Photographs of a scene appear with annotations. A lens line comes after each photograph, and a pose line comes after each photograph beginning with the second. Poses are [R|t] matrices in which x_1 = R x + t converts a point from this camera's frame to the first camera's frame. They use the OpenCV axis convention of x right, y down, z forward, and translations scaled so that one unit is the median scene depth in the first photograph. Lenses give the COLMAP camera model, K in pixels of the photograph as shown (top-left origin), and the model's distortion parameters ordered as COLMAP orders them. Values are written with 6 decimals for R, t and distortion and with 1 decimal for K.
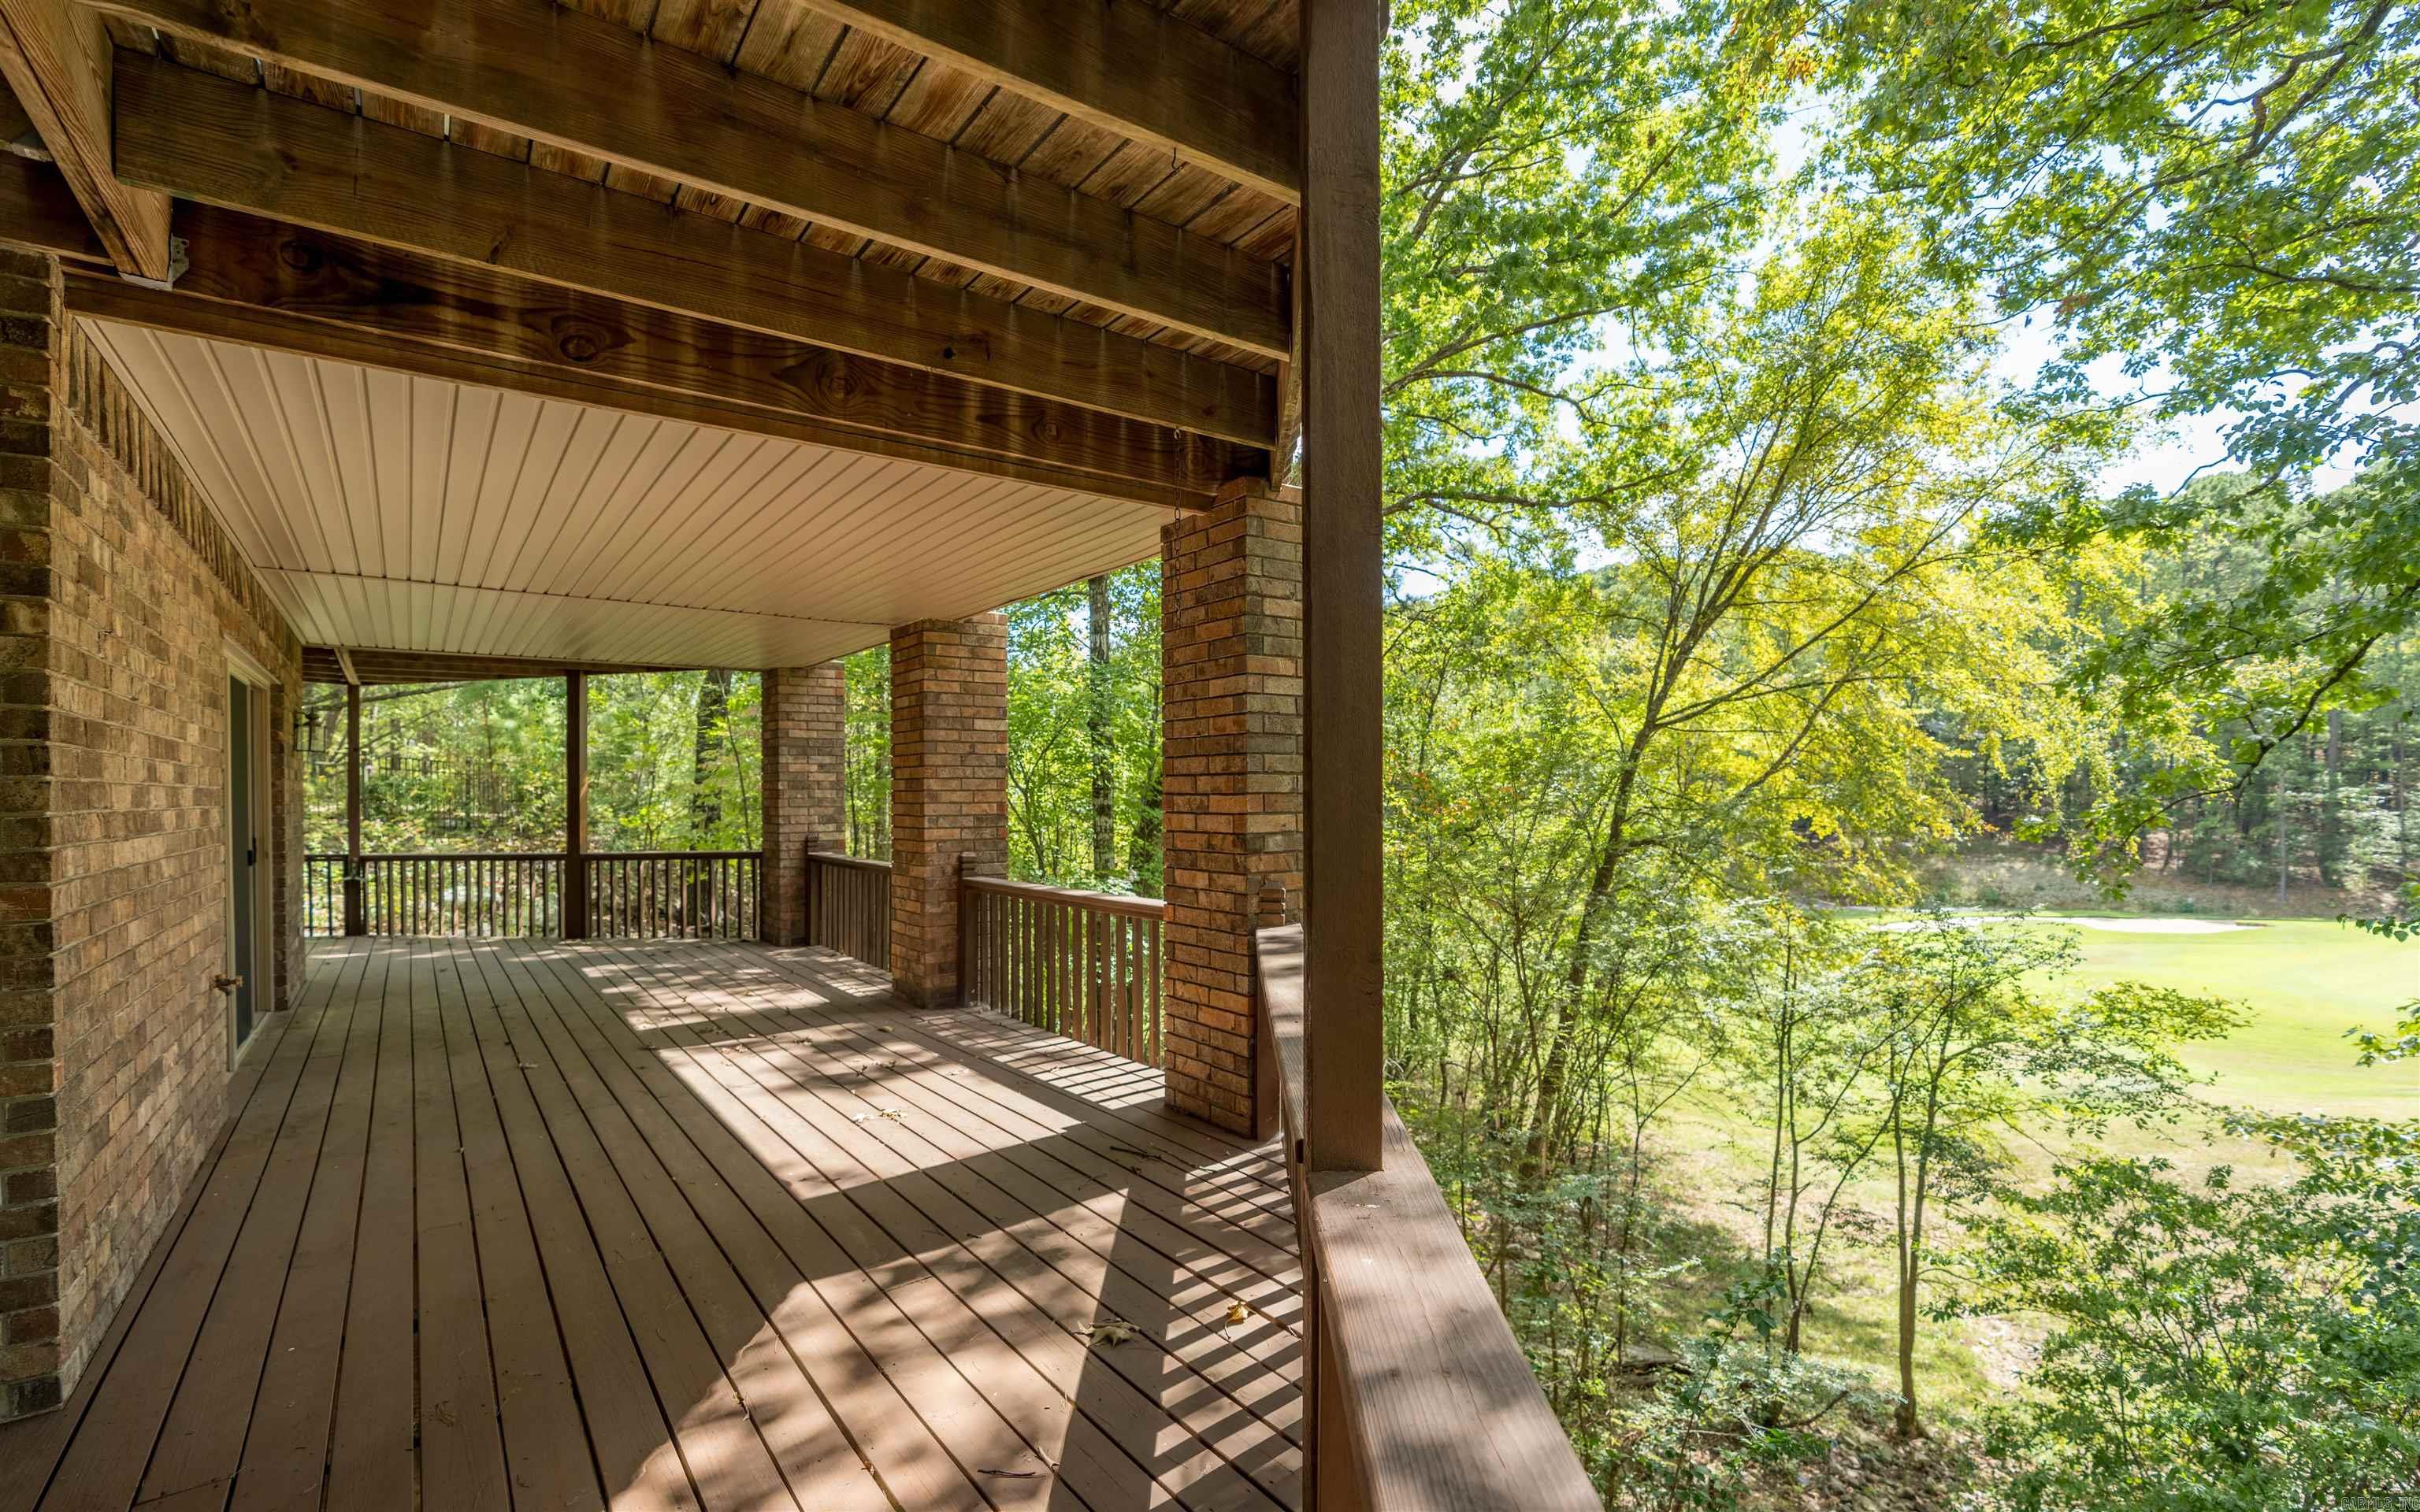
lens RADIAL K [[1097.4, 0, 1121.8], [0, 1097.4, 806.7], [0, 0, 1]] dist [-0.014202, 0.000823]
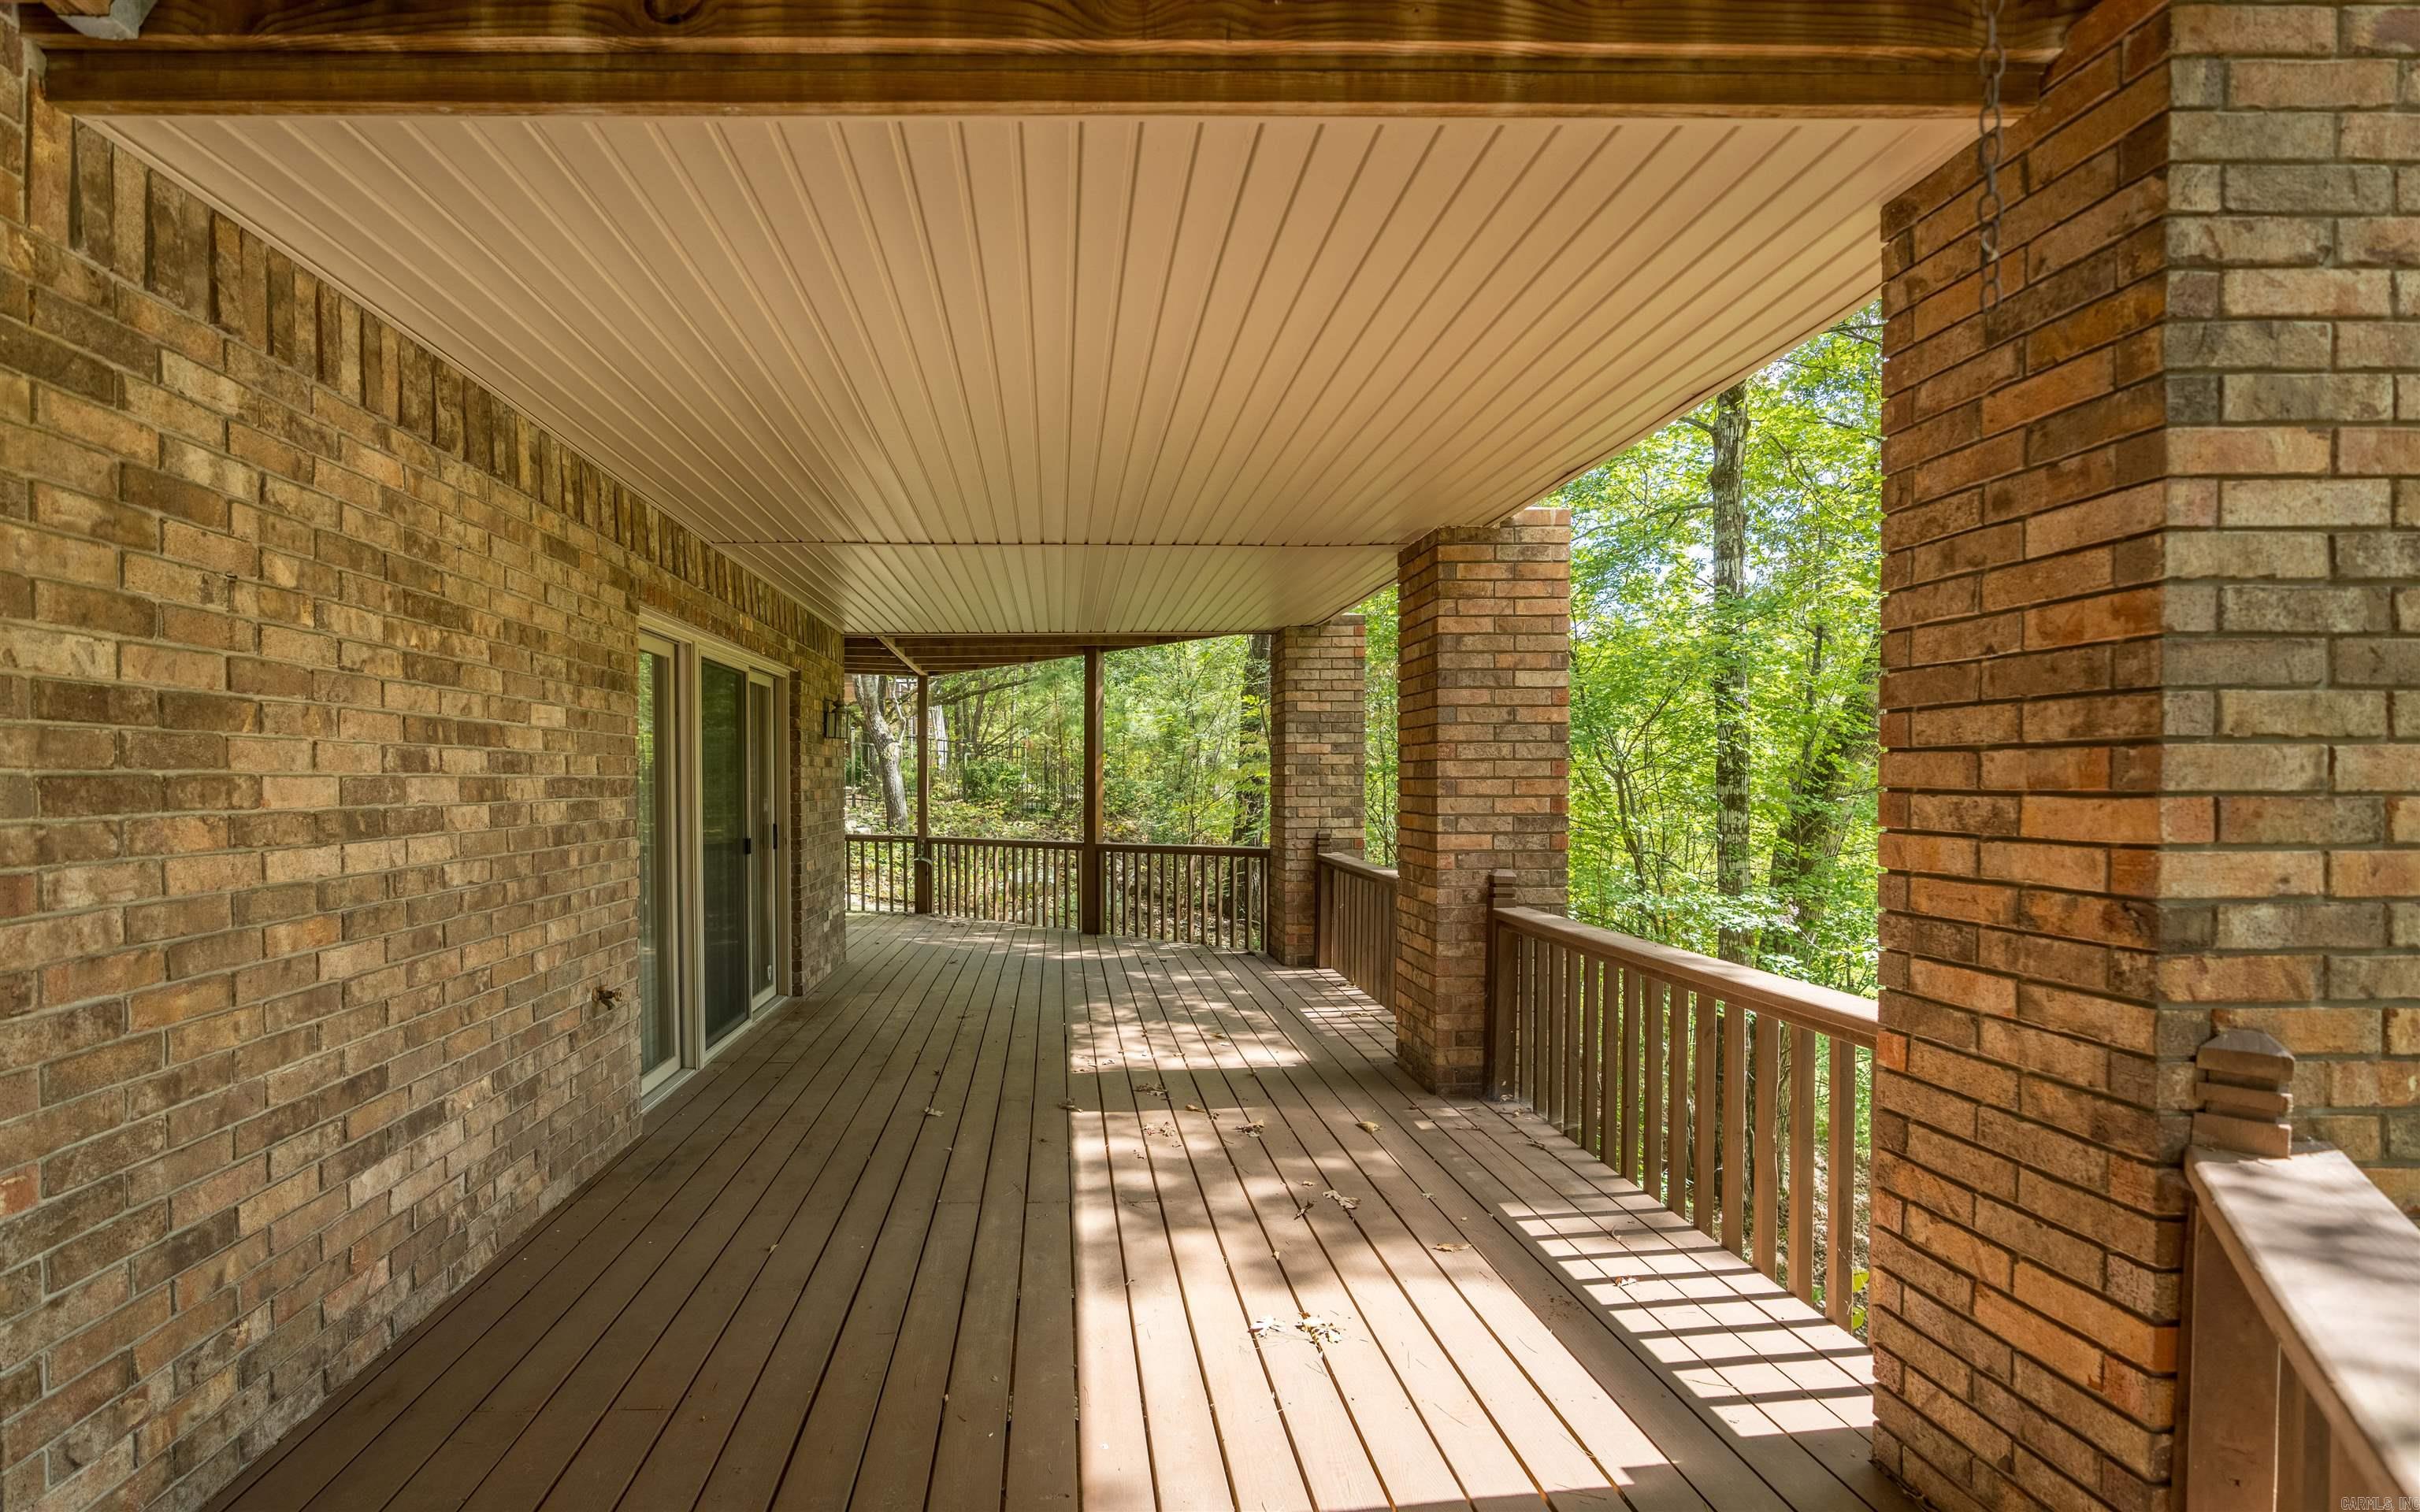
lens RADIAL K [[1097.4, 0, 1121.8], [0, 1097.4, 806.7], [0, 0, 1]] dist [-0.014202, 0.000823]
pose [[0.864237, 0.013121, -0.502914, -0.005100], [-0.005059, 0.999836, 0.017393, -0.007537], [0.503059, -0.012488, 0.864162, 0.302798]]
